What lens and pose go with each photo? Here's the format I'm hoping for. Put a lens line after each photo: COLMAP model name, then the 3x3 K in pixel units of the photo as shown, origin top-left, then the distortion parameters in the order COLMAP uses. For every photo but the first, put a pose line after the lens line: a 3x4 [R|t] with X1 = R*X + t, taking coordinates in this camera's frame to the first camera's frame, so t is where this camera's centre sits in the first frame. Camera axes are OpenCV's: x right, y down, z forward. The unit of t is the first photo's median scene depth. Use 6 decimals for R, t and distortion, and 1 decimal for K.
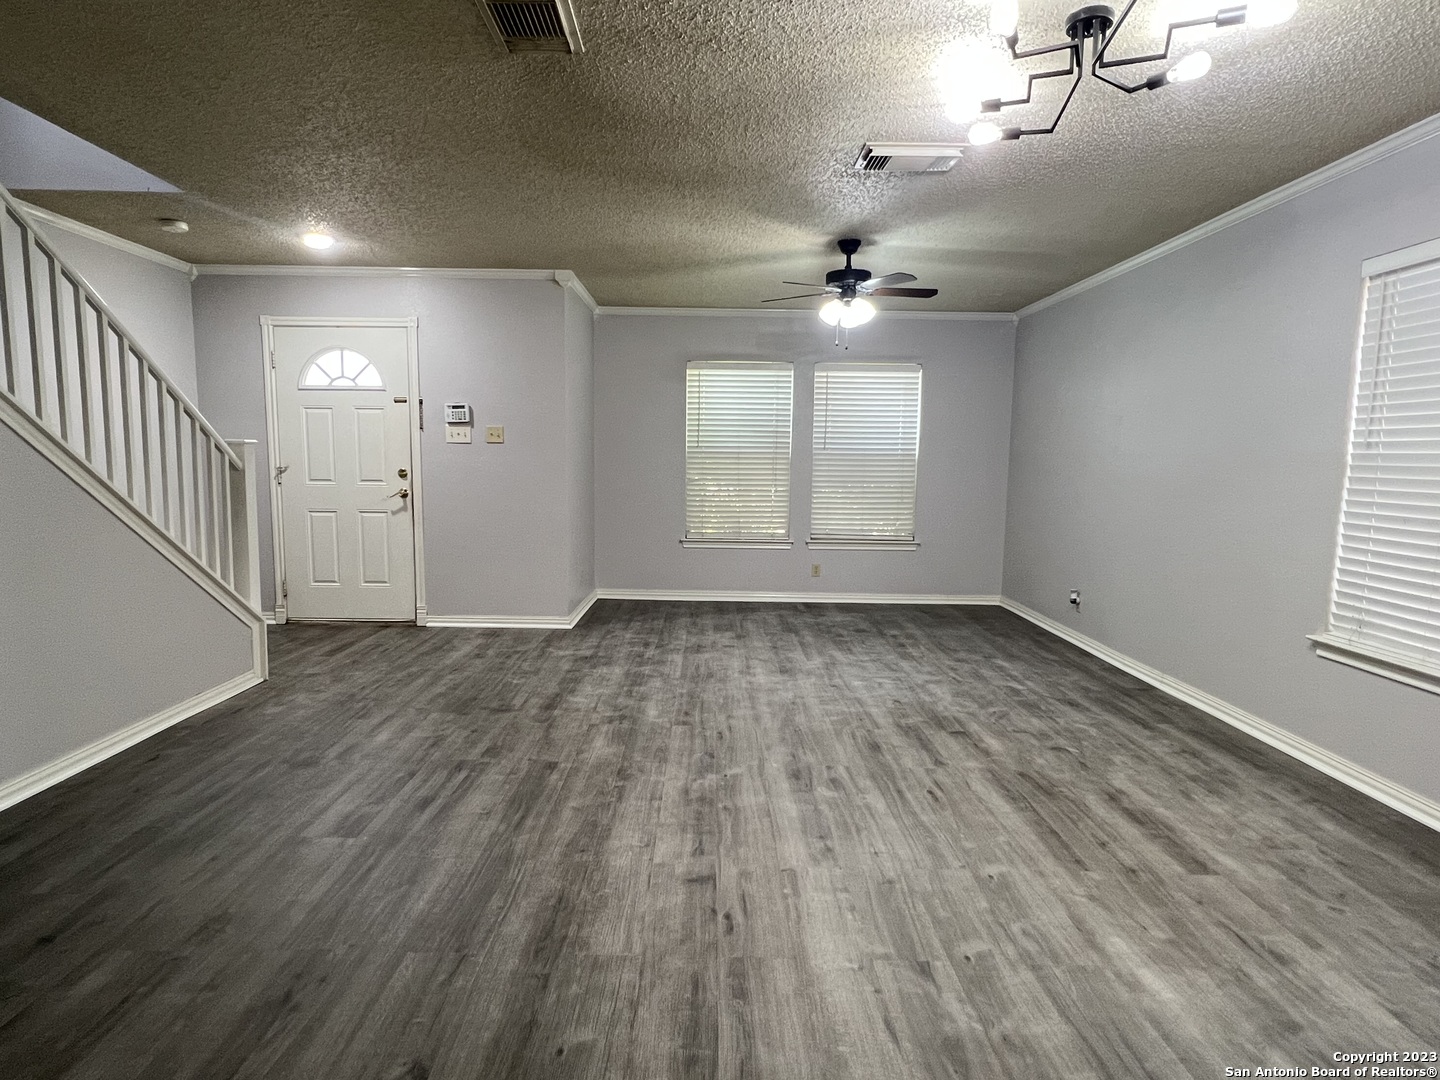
lens RADIAL K [[790.3, 0, 718.0], [0, 790.3, 546.6], [0, 0, 1]] dist [-0.001363, -0.000617]
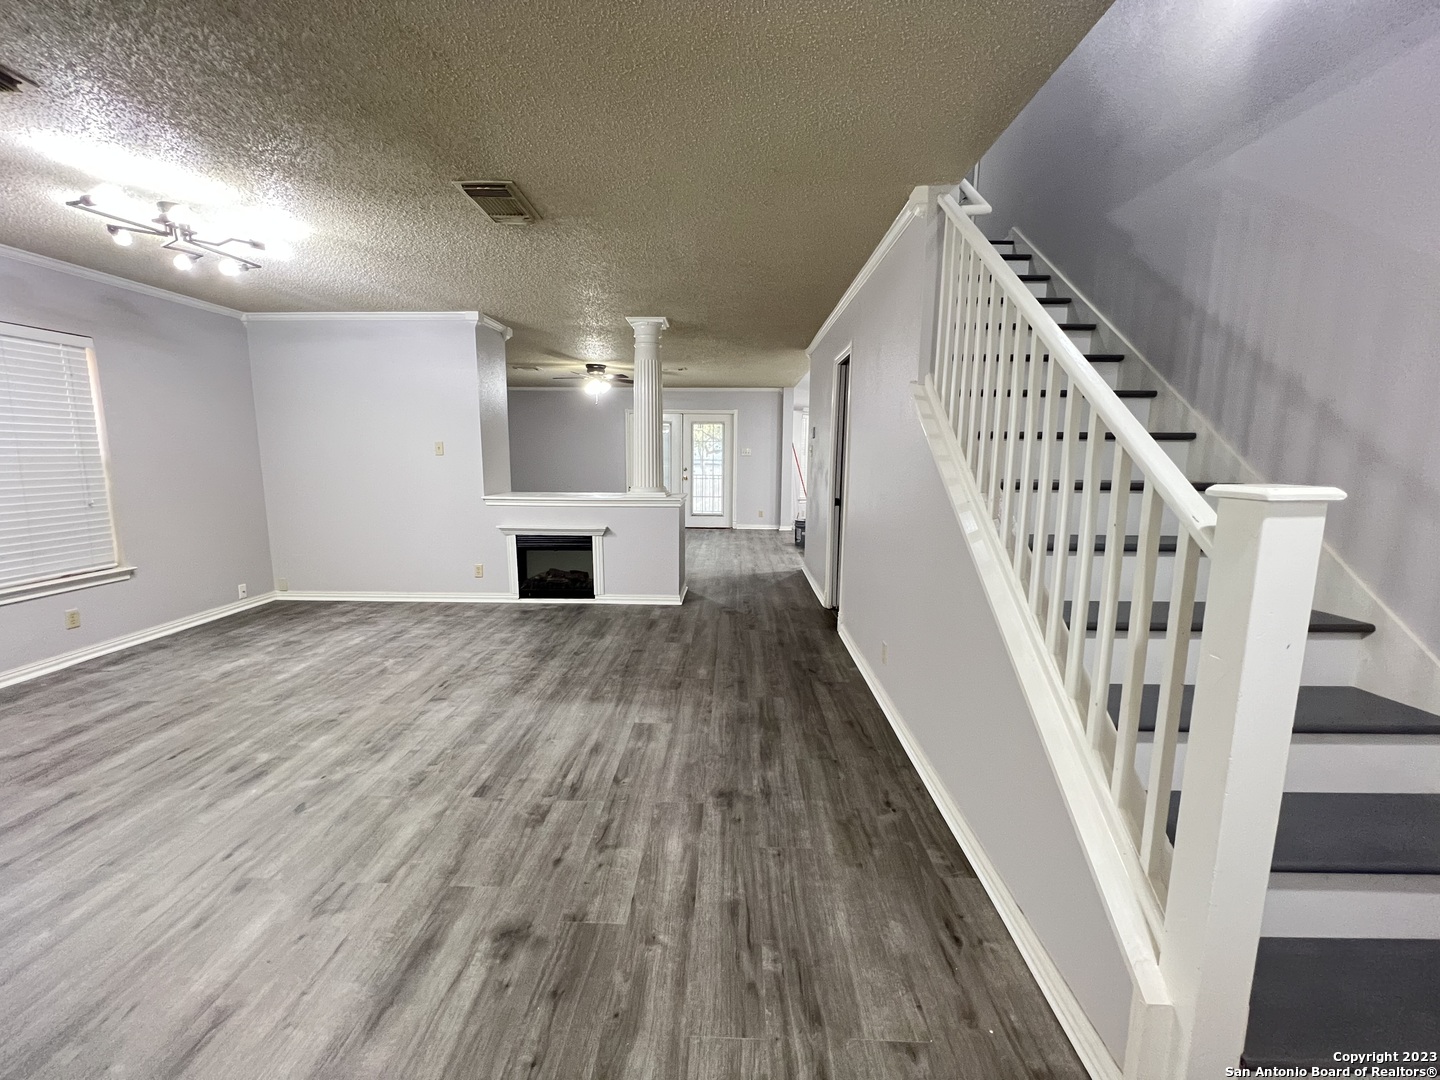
lens RADIAL K [[579.4, 0, 721.0], [0, 579.4, 536.9], [0, 0, 1]] dist [0.001355, -0.000554]
pose [[-0.999281, -0.027025, 0.026574, -0.563760], [-0.019463, 0.967514, 0.252068, -0.240149], [-0.032523, 0.251370, -0.967345, 1.742975]]
